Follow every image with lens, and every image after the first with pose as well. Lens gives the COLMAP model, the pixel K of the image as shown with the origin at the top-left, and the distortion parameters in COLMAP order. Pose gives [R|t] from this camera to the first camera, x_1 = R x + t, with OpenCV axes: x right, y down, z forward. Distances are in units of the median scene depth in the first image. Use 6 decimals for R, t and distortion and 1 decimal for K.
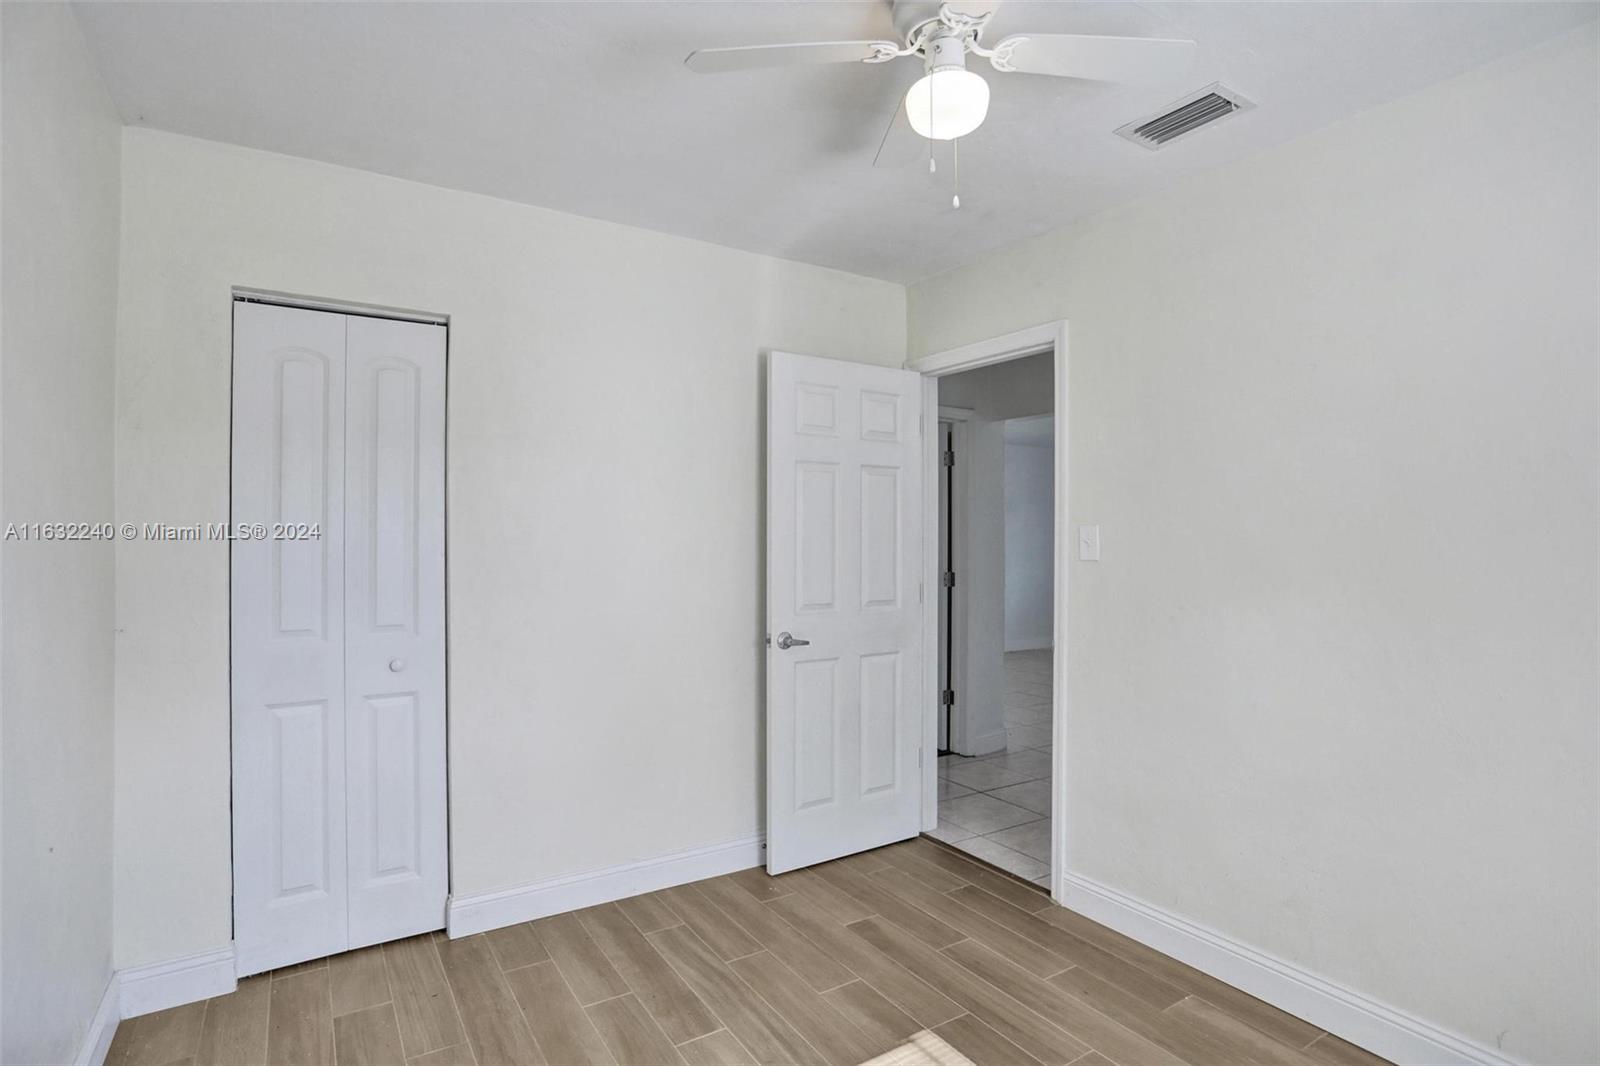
lens RADIAL K [[805.1, 0, 801.3], [0, 805.1, 541.4], [0, 0, 1]] dist [-0.062937, 0.029950]
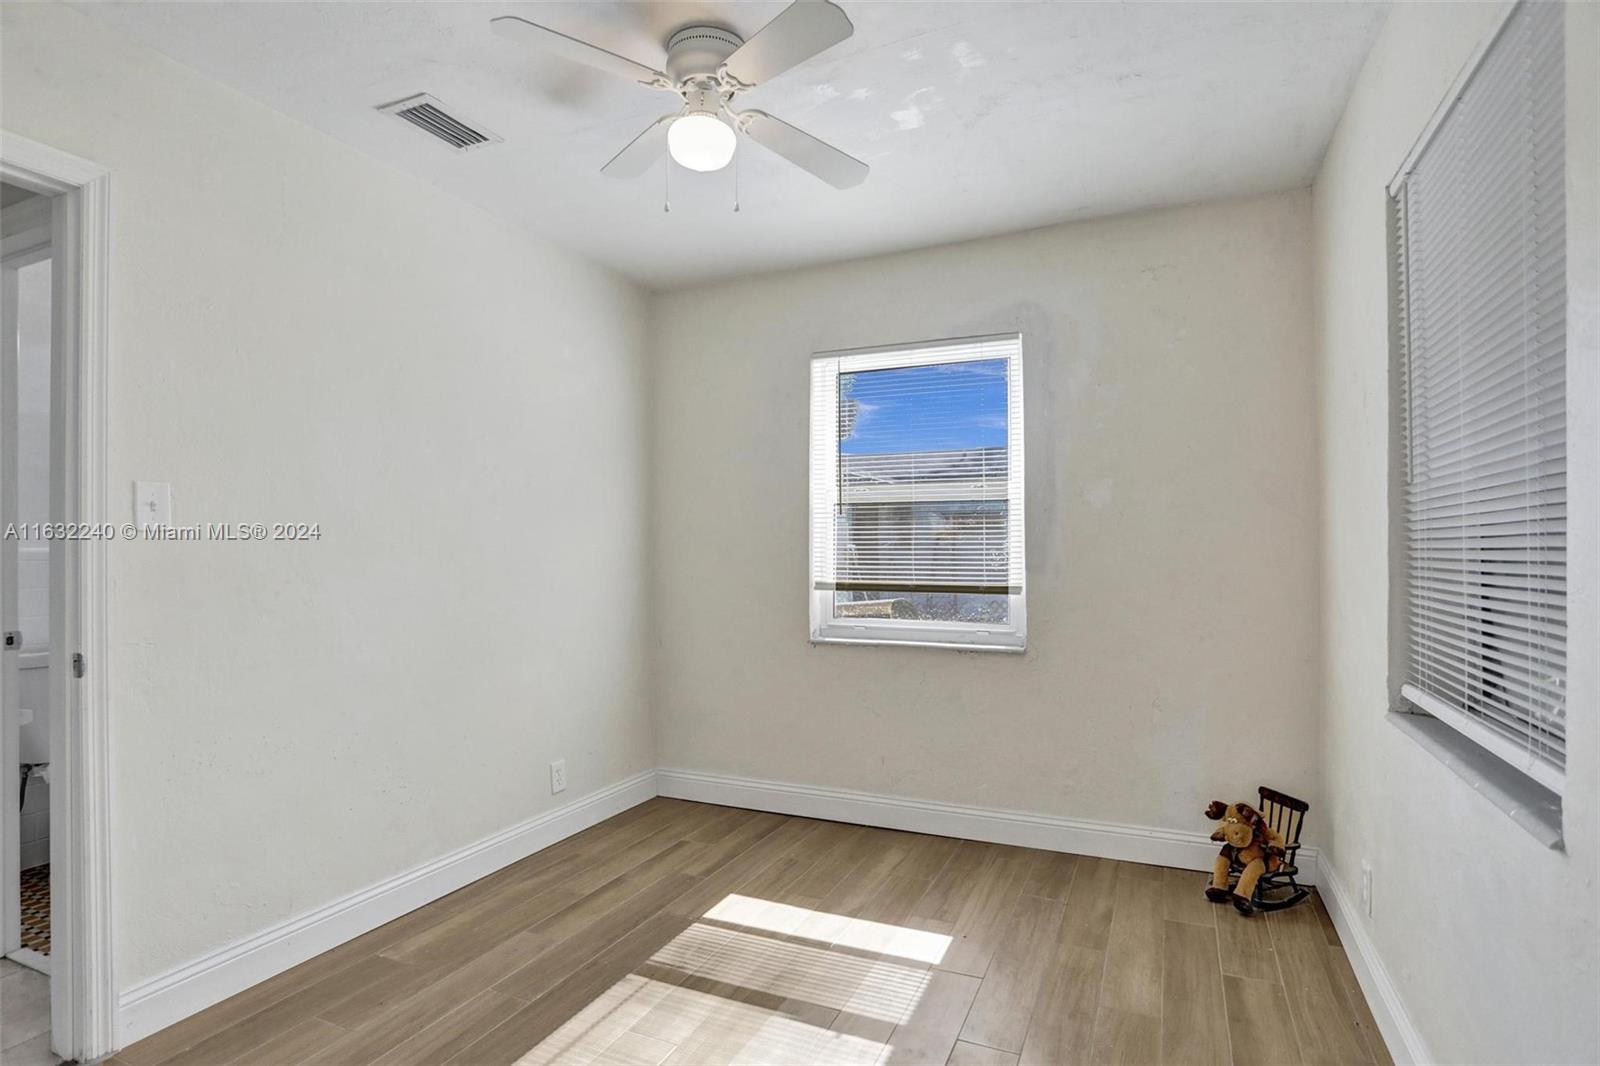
lens RADIAL K [[805.1, 0, 801.3], [0, 805.1, 541.4], [0, 0, 1]] dist [-0.062937, 0.029950]
pose [[-0.545122, 0.000068, 0.838357, -0.594069], [0.006280, 0.999972, 0.004002, 0.038411], [-0.838333, 0.007446, -0.545107, 0.981979]]
